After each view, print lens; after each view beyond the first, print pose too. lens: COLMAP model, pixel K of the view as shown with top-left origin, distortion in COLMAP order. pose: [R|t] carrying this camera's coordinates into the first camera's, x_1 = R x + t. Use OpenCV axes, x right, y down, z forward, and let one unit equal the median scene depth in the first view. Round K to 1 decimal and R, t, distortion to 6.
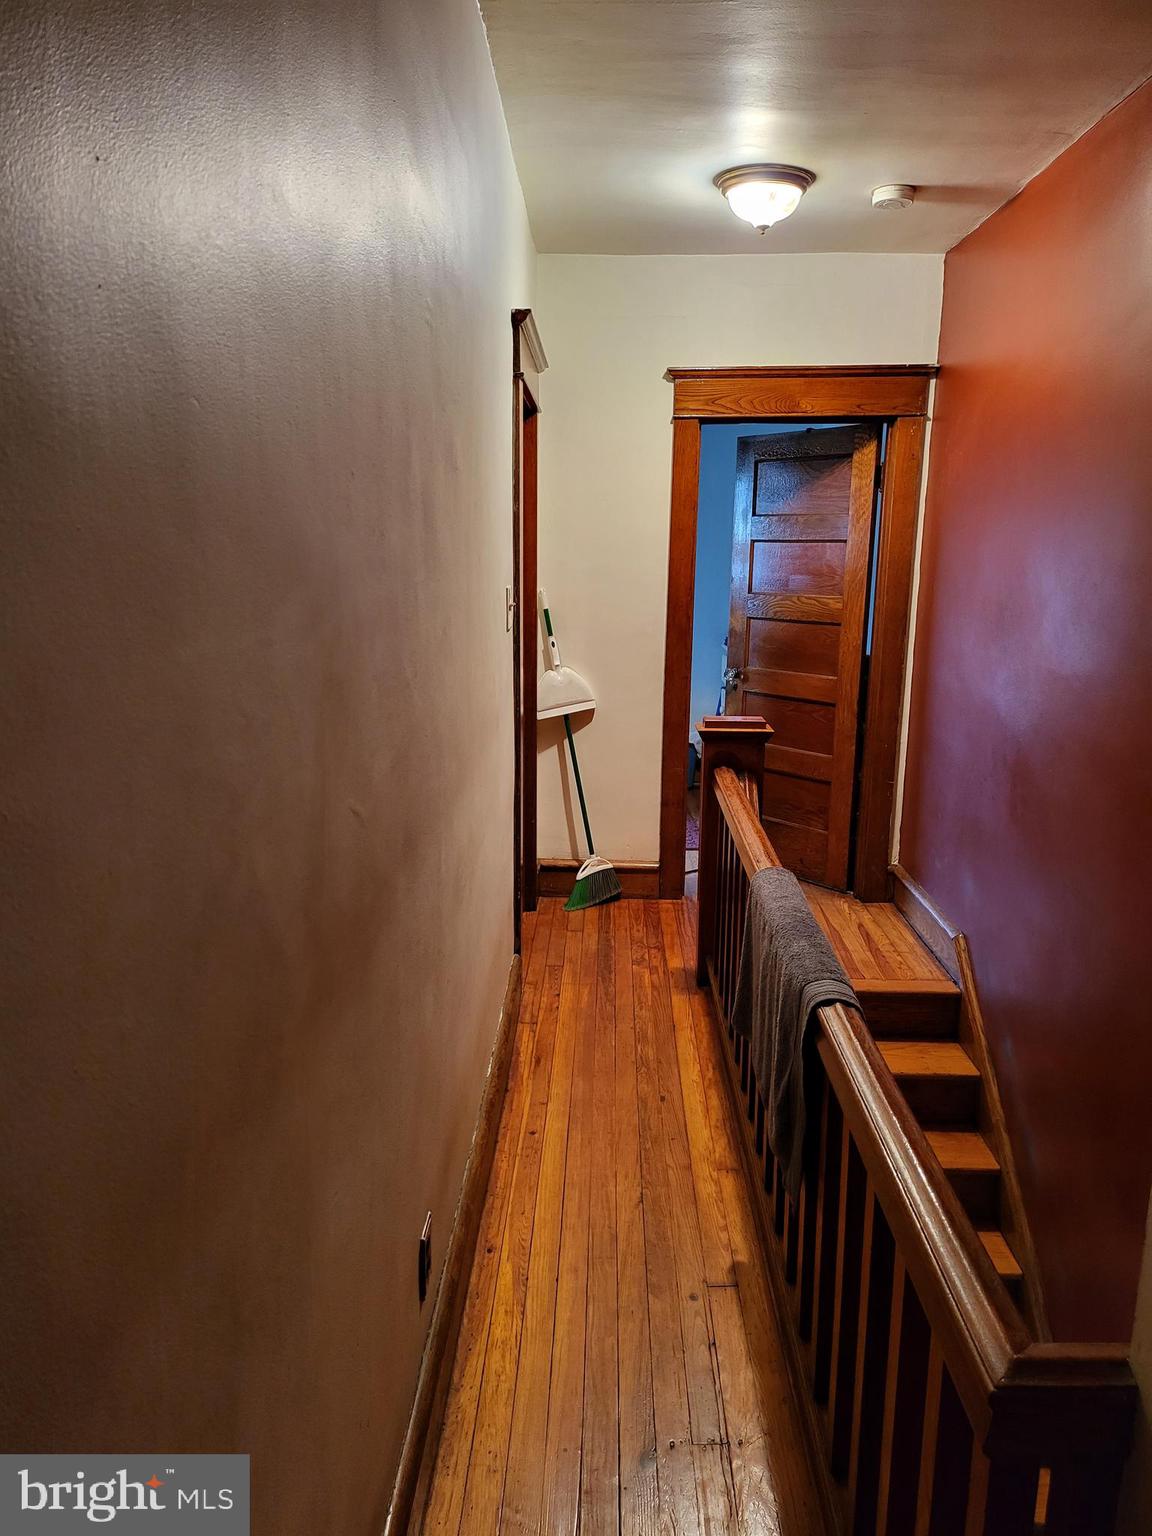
lens RADIAL K [[1061.3, 0, 576.0], [0, 1061.3, 768.0], [0, 0, 1]] dist [-0.005063, -0.001049]
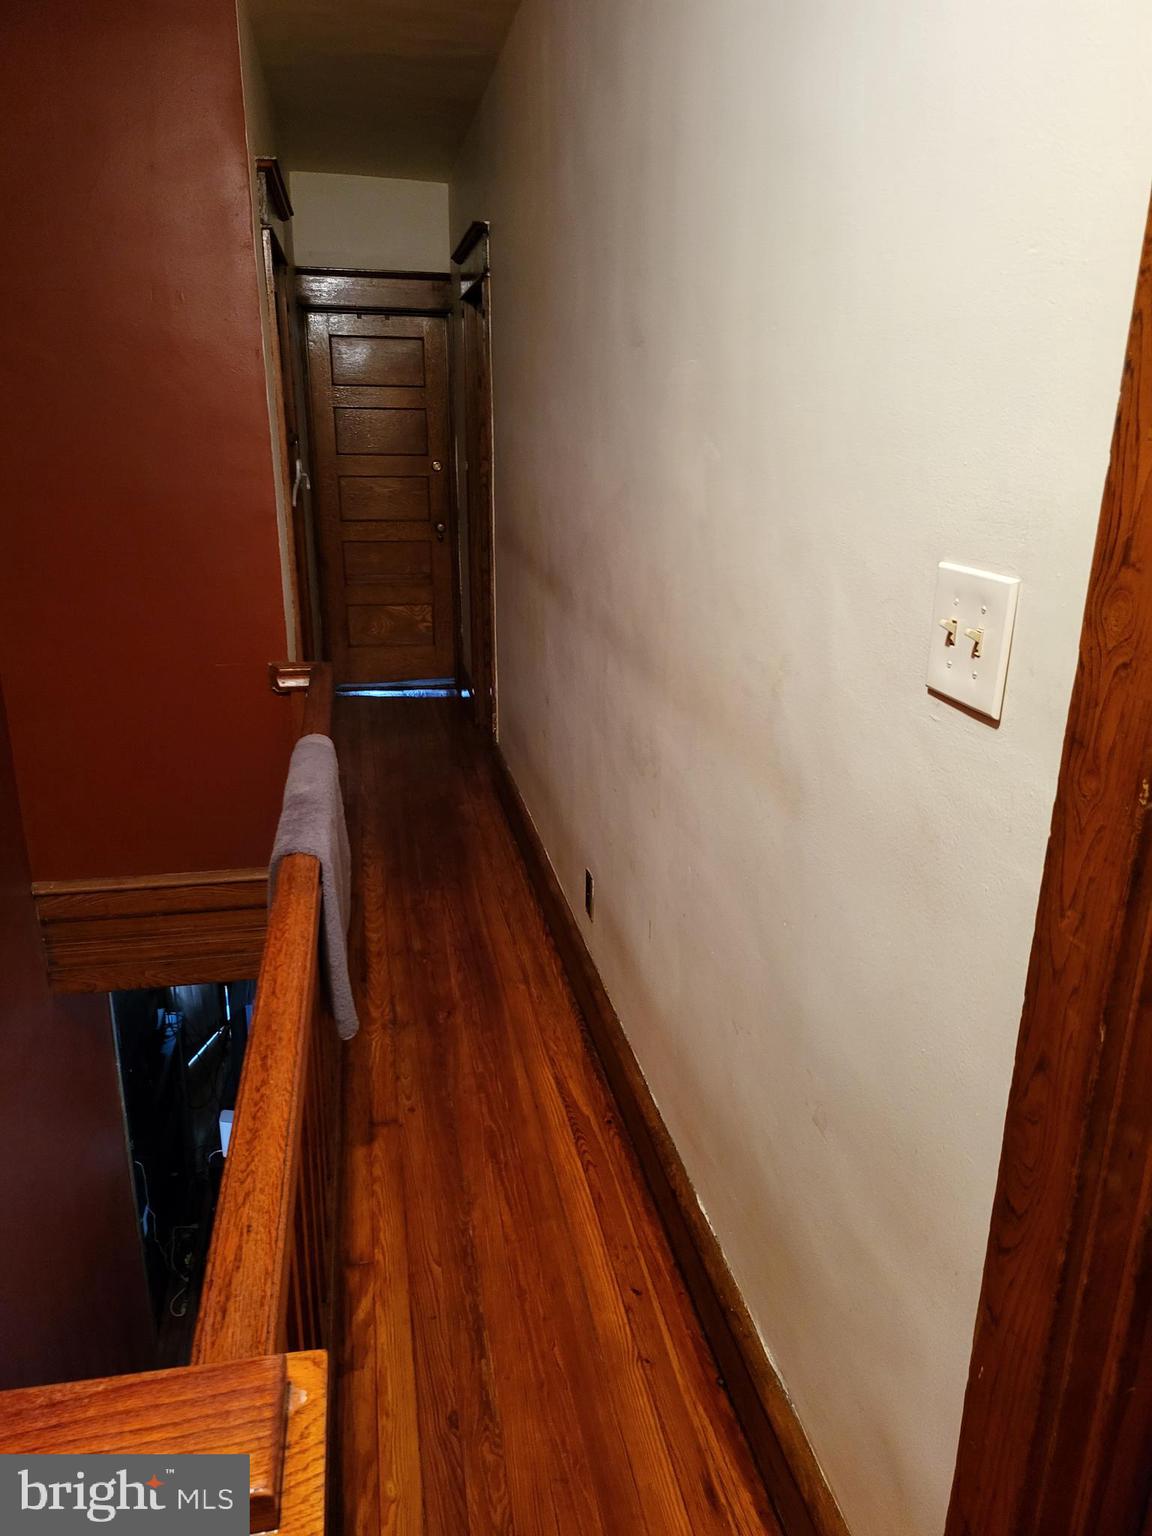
lens RADIAL K [[1061.3, 0, 576.0], [0, 1061.3, 768.0], [0, 0, 1]] dist [-0.005063, -0.001049]
pose [[-0.973618, 0.051780, -0.222233, 0.144687], [-0.065927, 0.868546, 0.491203, -0.313786], [0.218454, 0.492895, -0.842218, 1.518421]]
